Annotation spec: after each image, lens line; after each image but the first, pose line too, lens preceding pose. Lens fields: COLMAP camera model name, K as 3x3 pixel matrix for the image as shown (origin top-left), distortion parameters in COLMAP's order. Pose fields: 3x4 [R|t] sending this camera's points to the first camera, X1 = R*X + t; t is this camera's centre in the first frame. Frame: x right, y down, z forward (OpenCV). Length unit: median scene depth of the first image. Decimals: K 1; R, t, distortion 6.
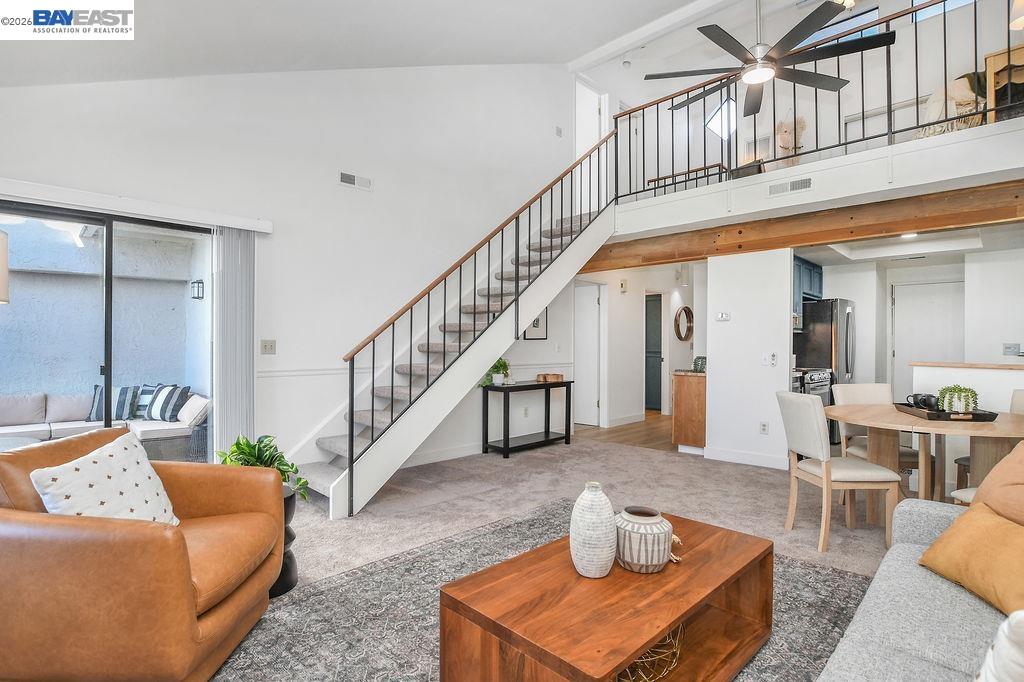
lens RADIAL K [[509.7, 0, 512.0], [0, 509.7, 341.0], [0, 0, 1]] dist [-0.031462, -0.000609]
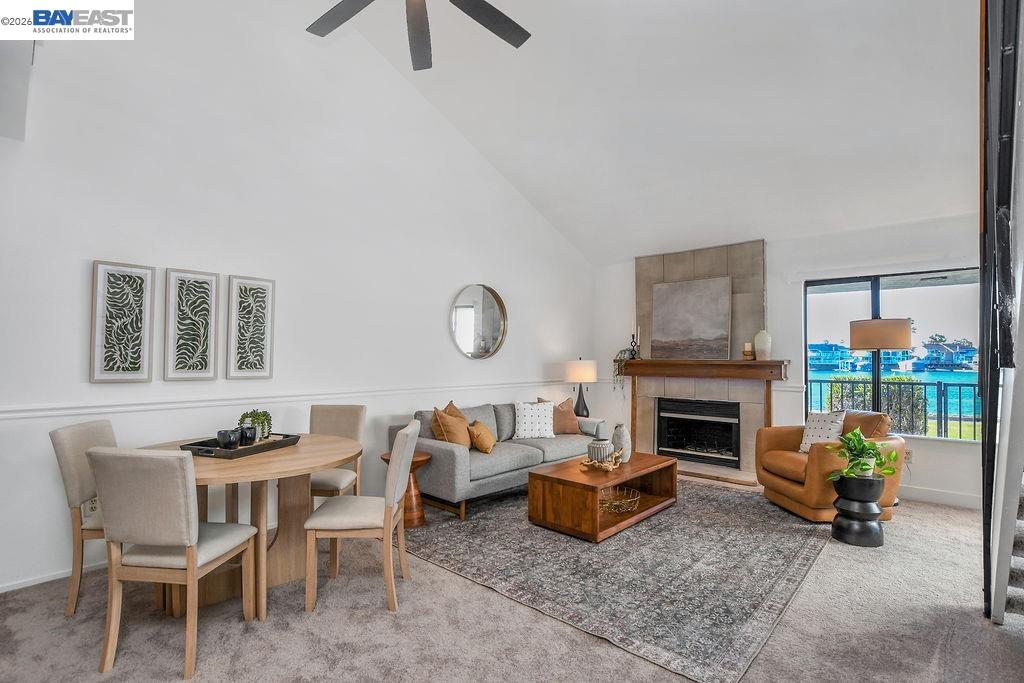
lens RADIAL K [[488.1, 0, 510.1], [0, 488.1, 348.6], [0, 0, 1]] dist [-0.003030, 0.000918]
pose [[-0.999752, -0.009226, -0.020287, 0.242121], [-0.008818, 0.999759, -0.020125, -0.008280], [0.020468, -0.019942, -0.999592, 1.092008]]
